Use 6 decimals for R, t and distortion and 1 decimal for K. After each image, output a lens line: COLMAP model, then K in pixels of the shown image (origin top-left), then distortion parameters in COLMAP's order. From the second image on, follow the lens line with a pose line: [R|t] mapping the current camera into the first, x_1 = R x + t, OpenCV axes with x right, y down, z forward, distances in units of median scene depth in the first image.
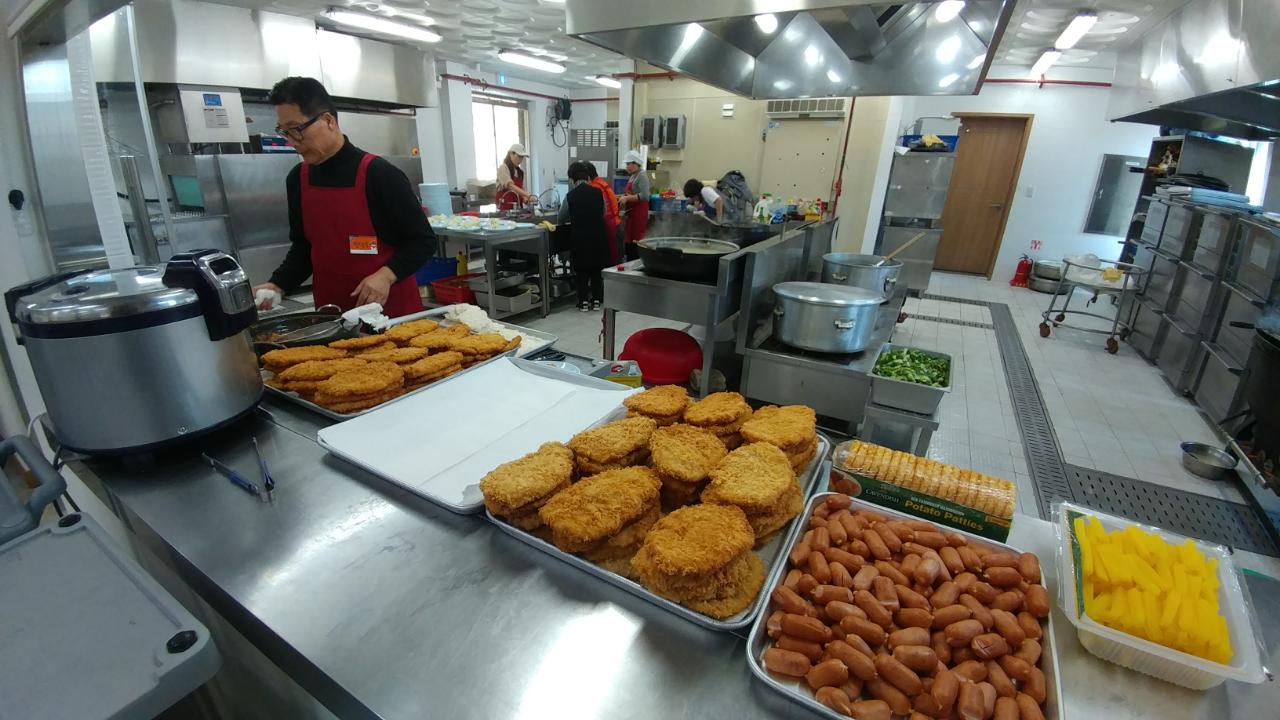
lens RADIAL K [[541.0, 0, 634.6], [0, 541.0, 366.7], [0, 0, 1]] dist [0.026221, -0.042762]
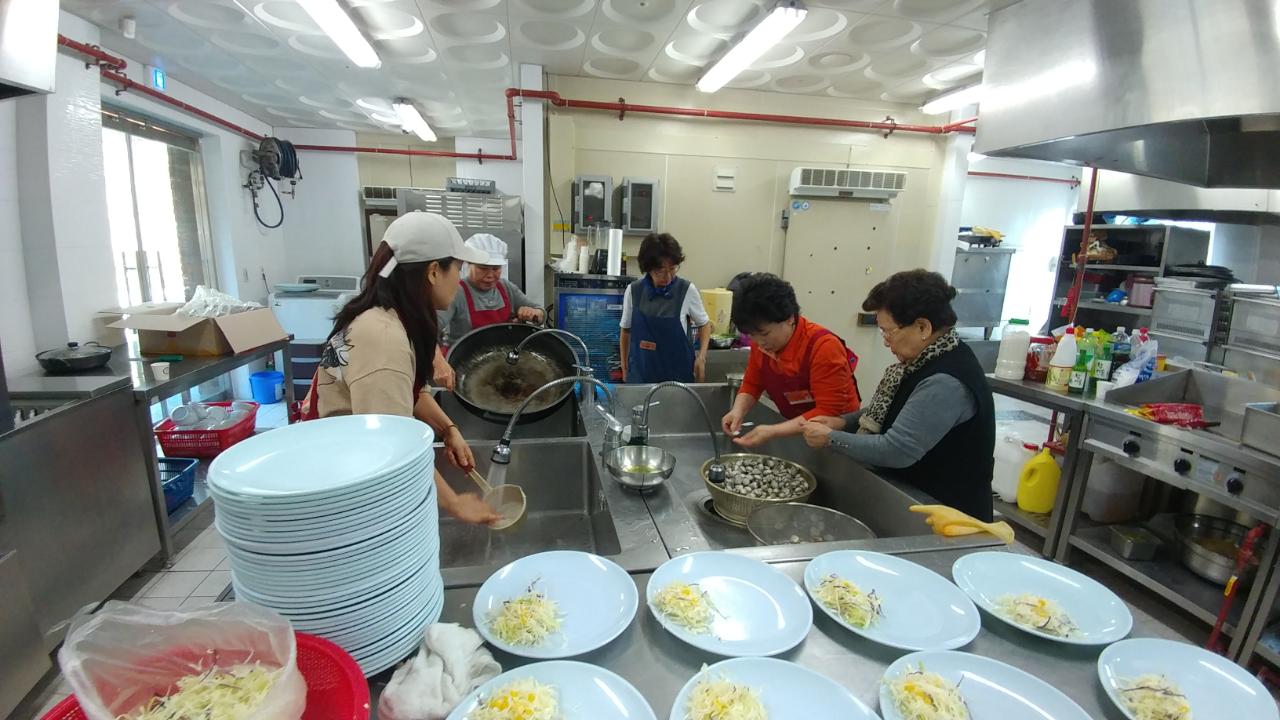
lens RADIAL K [[517.8, 0, 631.1], [0, 517.8, 360.5], [0, 0, 1]] dist [0.023464, -0.039528]
pose [[0.763910, -0.135051, 0.631034, -0.289697], [0.225073, 0.972211, -0.064398, -0.245398], [-0.604801, 0.191223, 0.773078, 0.617733]]
